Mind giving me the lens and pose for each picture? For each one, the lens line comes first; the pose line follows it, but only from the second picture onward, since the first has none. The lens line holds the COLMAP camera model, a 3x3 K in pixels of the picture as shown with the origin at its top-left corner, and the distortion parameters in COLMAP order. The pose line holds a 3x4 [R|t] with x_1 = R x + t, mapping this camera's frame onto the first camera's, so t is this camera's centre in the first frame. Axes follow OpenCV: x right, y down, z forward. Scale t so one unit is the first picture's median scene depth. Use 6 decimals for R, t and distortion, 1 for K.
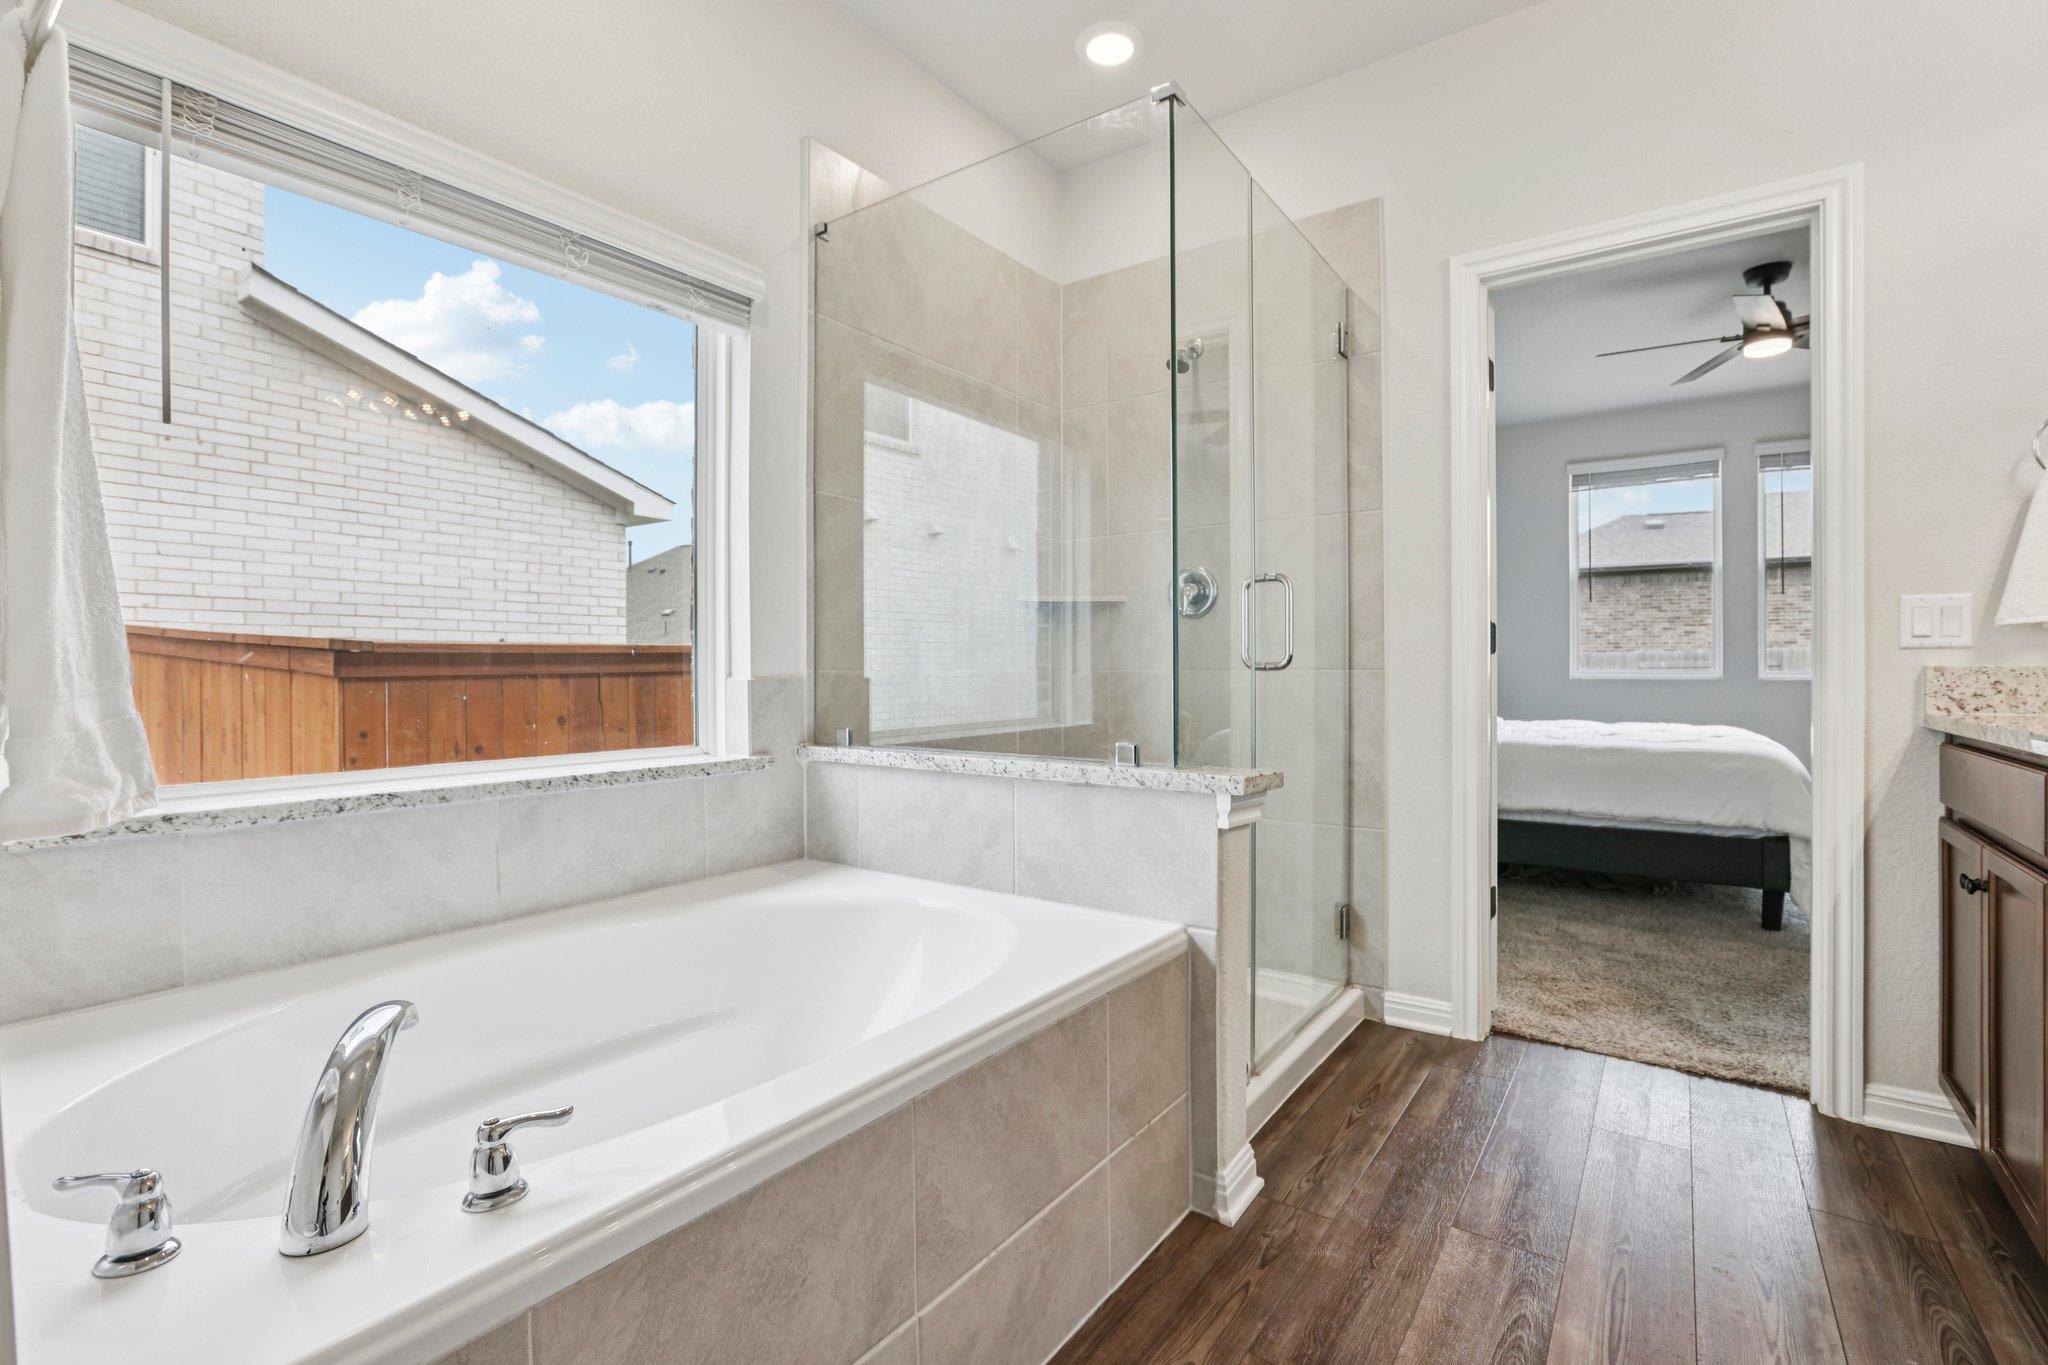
lens RADIAL K [[927.1, 0, 1023.2], [0, 927.1, 669.1], [0, 0, 1]] dist [-0.018134, 0.000885]
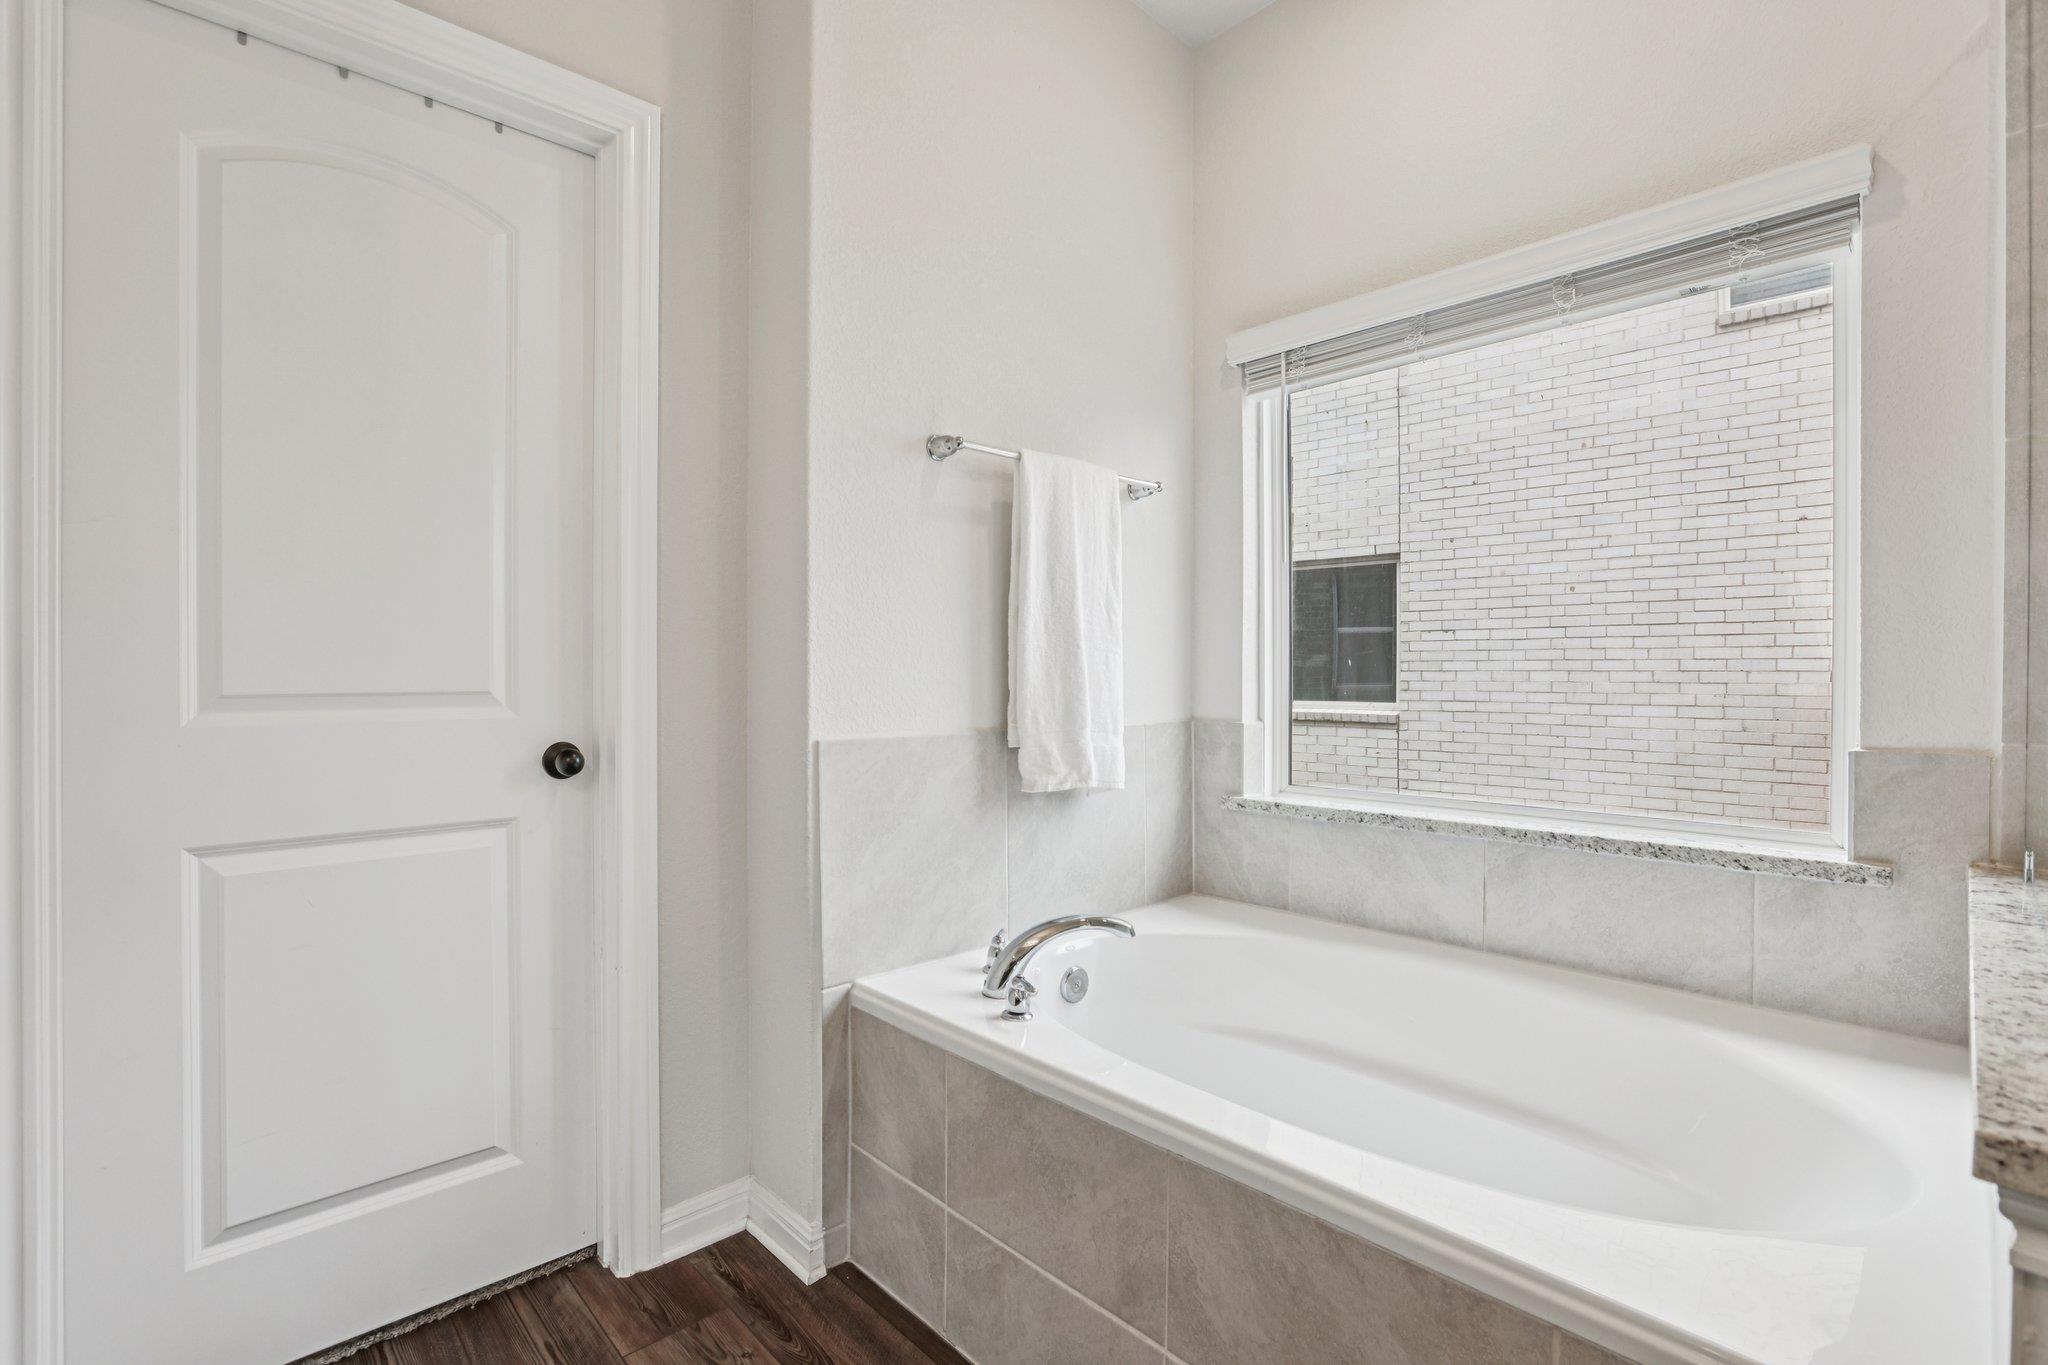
lens RADIAL K [[927.1, 0, 1022.2], [0, 927.1, 688.0], [0, 0, 1]] dist [-0.018134, 0.000885]
pose [[-0.170768, 0.016497, -0.985173, 0.645332], [-0.001089, 0.999856, 0.016932, -0.061852], [0.985311, 0.003964, -0.170726, 0.680997]]
